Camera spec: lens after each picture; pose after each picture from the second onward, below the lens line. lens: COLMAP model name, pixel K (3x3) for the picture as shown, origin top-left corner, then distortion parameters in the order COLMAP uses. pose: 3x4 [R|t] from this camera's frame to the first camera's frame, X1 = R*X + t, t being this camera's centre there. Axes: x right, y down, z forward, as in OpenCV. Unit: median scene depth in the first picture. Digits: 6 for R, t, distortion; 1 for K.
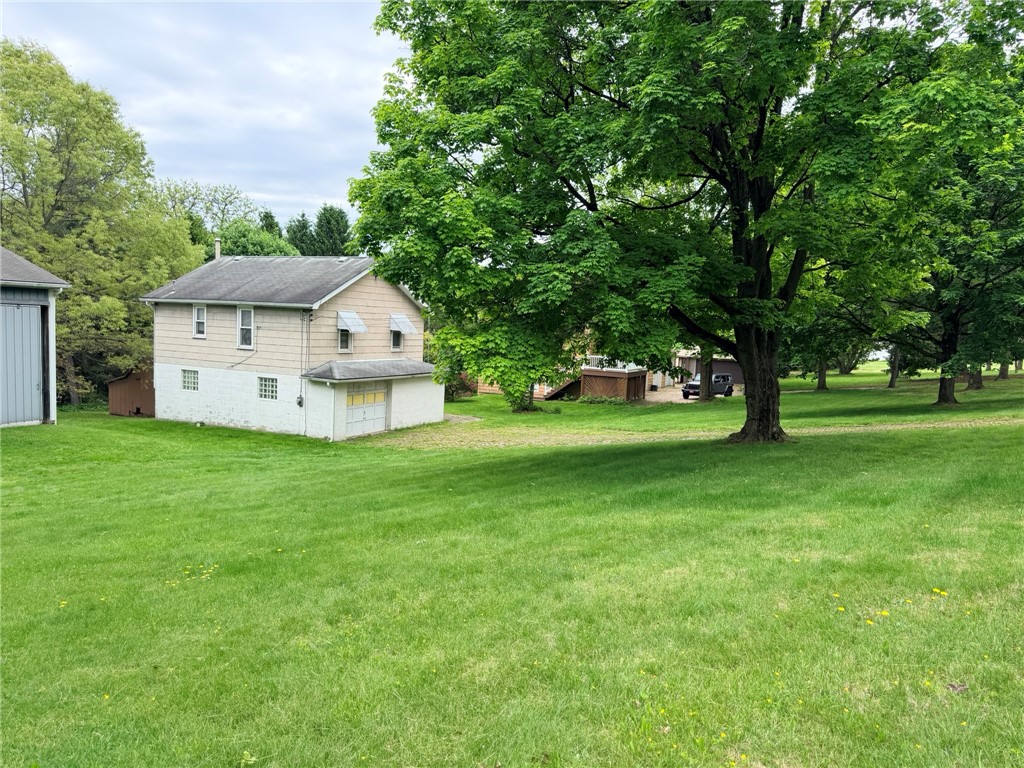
lens RADIAL K [[722.5, 0, 512.0], [0, 722.5, 384.0], [0, 0, 1]] dist [0.002796, -0.002141]
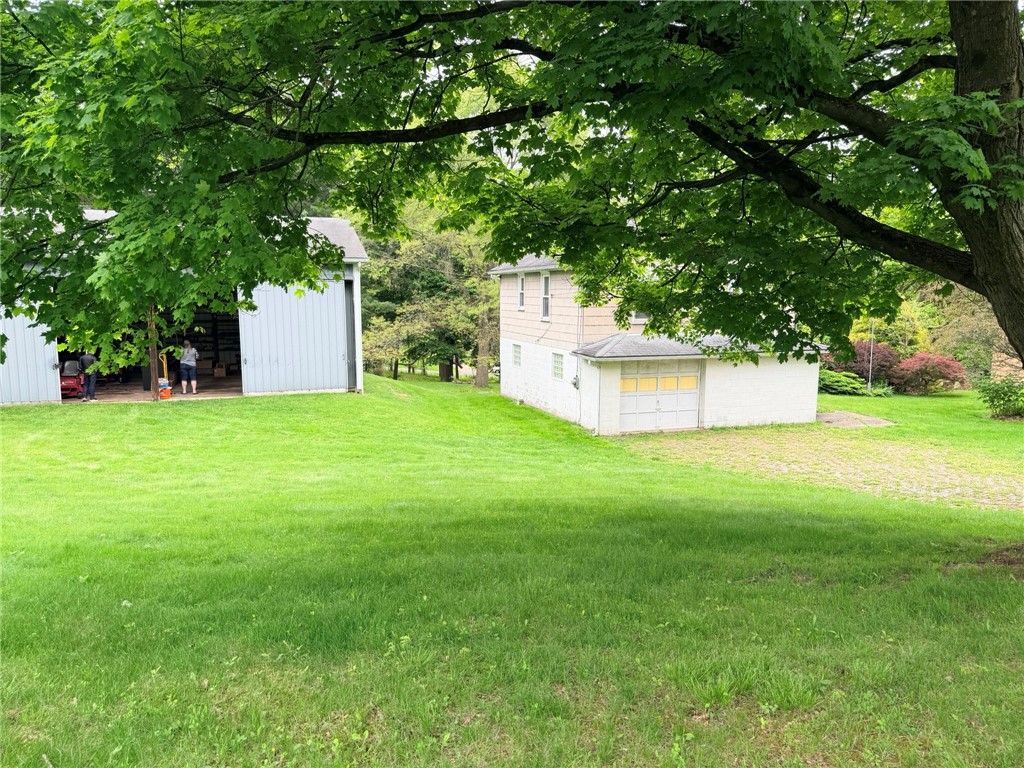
lens RADIAL K [[722.5, 0, 512.0], [0, 722.5, 384.0], [0, 0, 1]] dist [0.002796, -0.002141]
pose [[0.690067, 0.047629, -0.722176, 0.239876], [-0.031556, 0.998863, 0.035725, -0.001364], [0.723057, -0.001863, 0.690786, 0.366777]]
